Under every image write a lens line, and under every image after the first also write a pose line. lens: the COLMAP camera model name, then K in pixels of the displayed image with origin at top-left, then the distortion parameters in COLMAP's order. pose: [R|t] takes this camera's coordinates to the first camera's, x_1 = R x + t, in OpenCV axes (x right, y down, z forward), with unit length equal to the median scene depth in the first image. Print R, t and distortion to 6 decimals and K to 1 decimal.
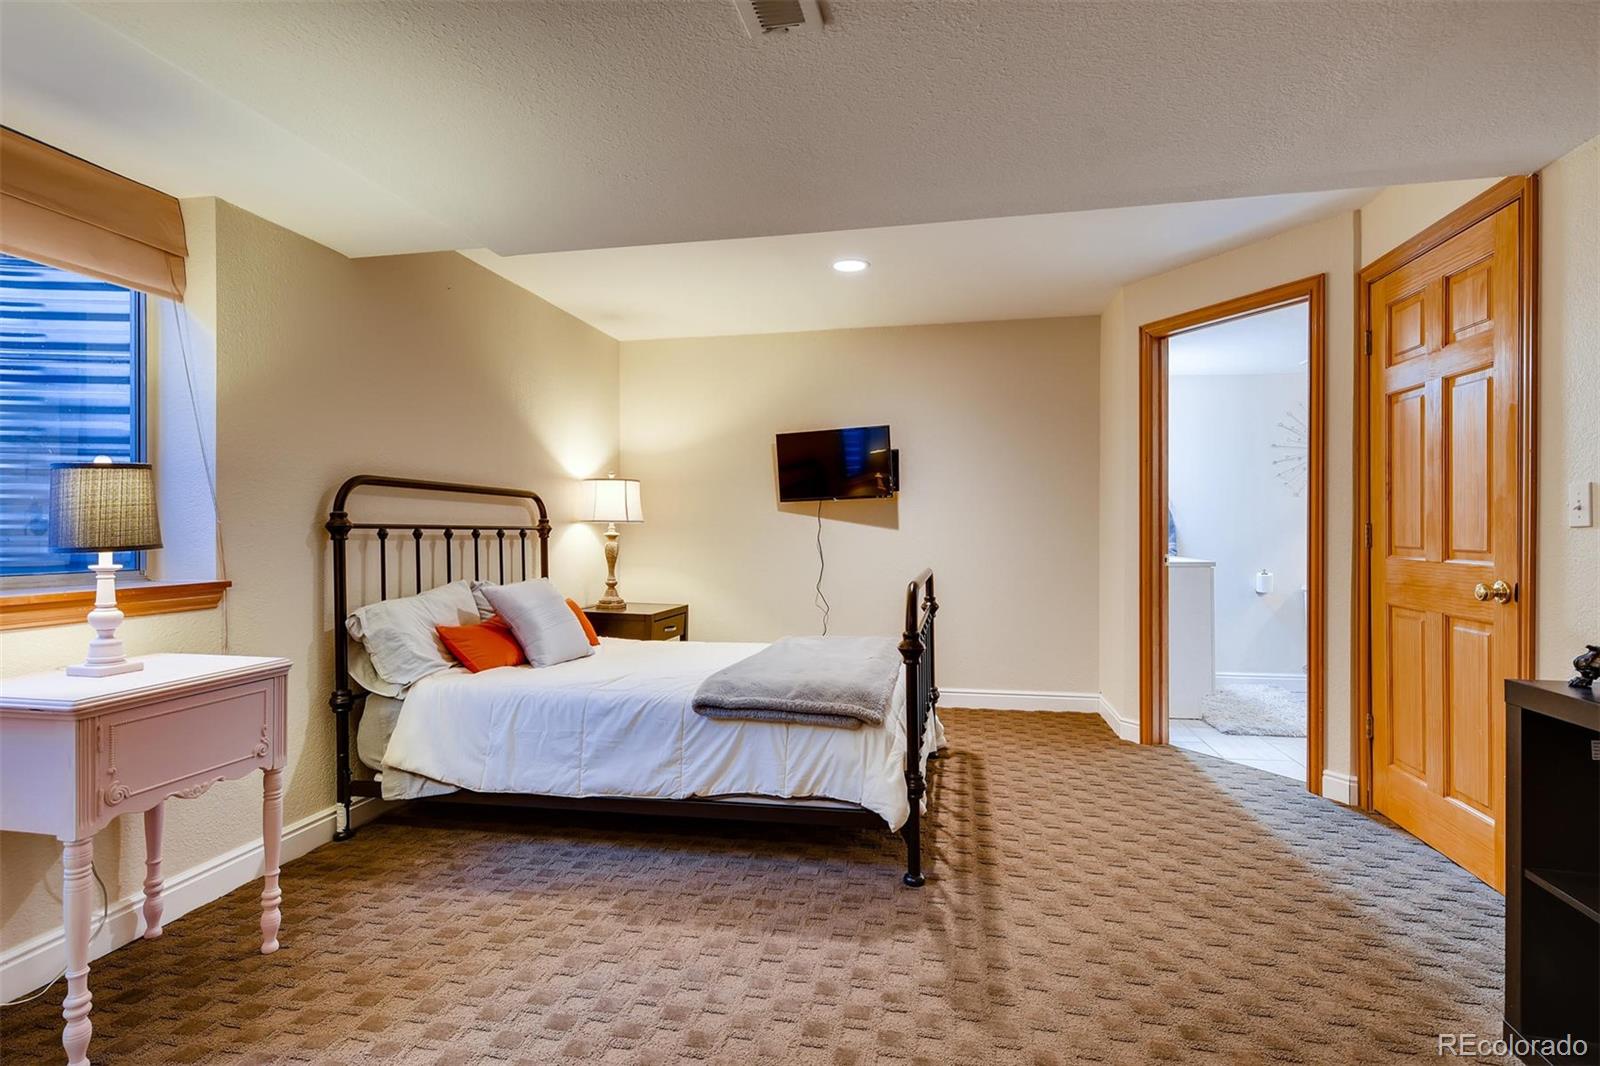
lens RADIAL K [[796.2, 0, 793.7], [0, 796.2, 538.5], [0, 0, 1]] dist [-0.003200, 0.000929]
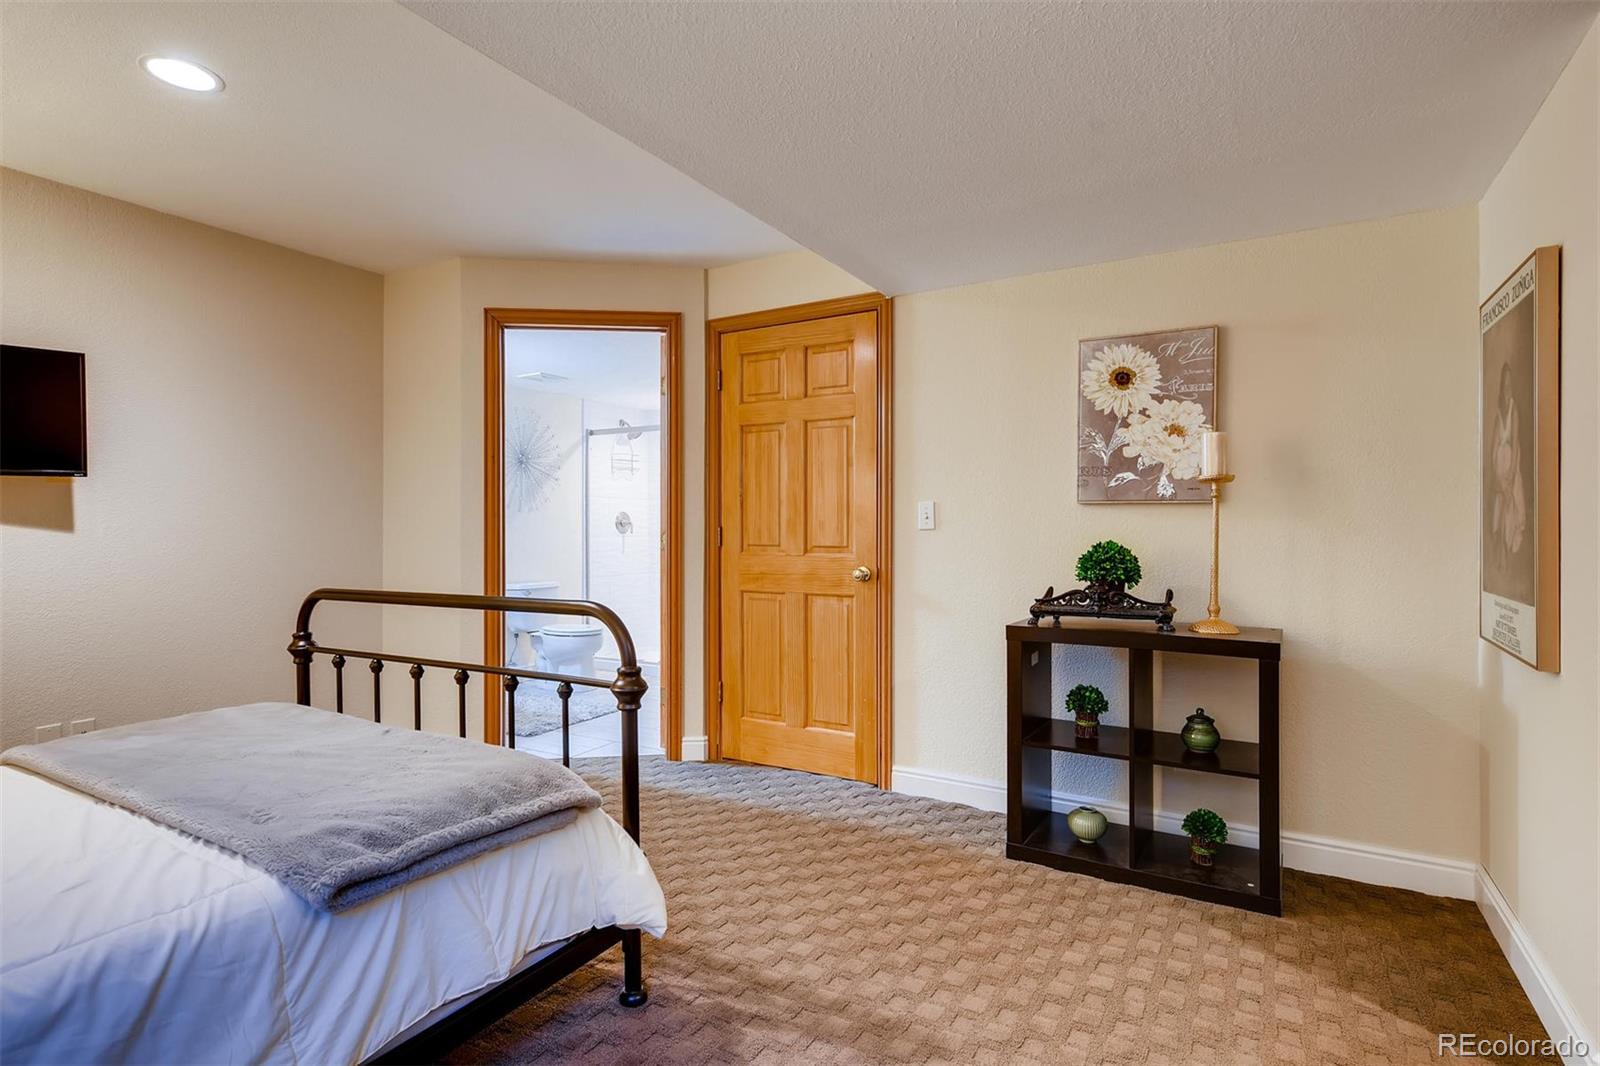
lens RADIAL K [[796.2, 0, 798.2], [0, 796.2, 537.4], [0, 0, 1]] dist [-0.003200, 0.000929]
pose [[0.325071, -0.004294, 0.945680, -0.696095], [0.012733, 0.999919, 0.000163, -0.002069], [-0.945604, 0.011989, 0.325099, 0.831770]]
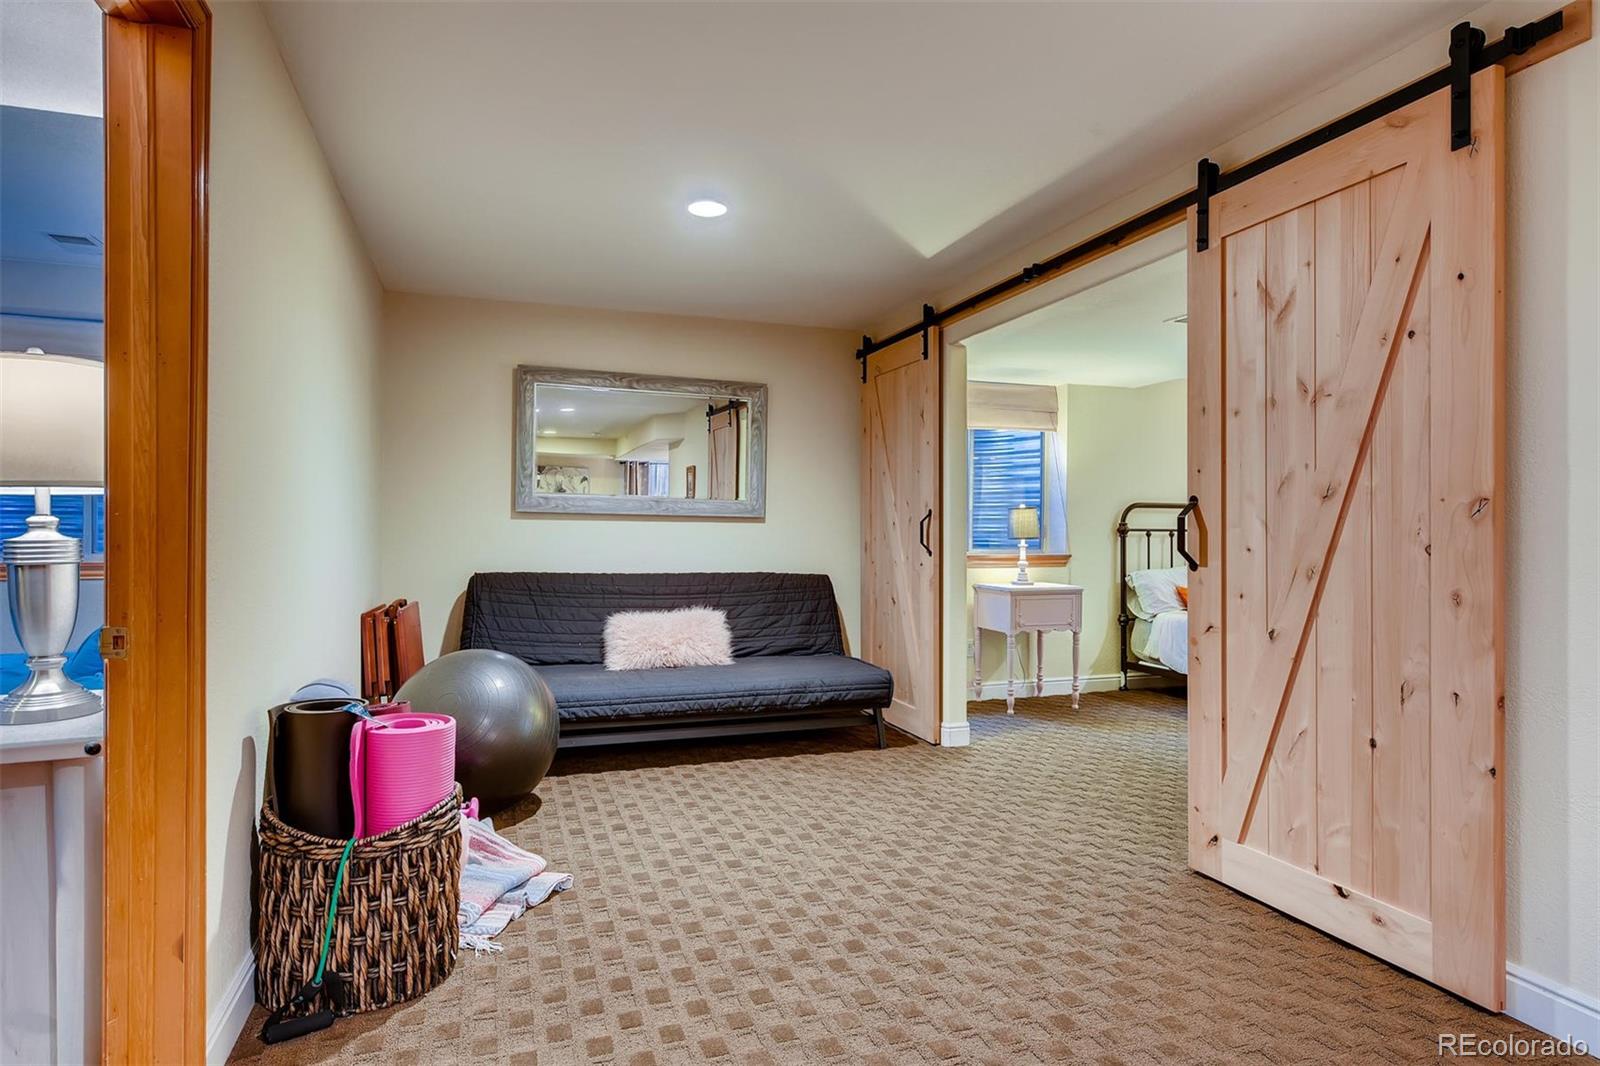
lens RADIAL K [[908.6, 0, 798.3], [0, 908.6, 536.9], [0, 0, 1]] dist [0.001340, 0.000522]
pose [[0.523395, 0.007946, -0.852053, 0.893073], [-0.007311, 0.999962, 0.004834, -0.003039], [0.852059, 0.003699, 0.523433, -0.829587]]
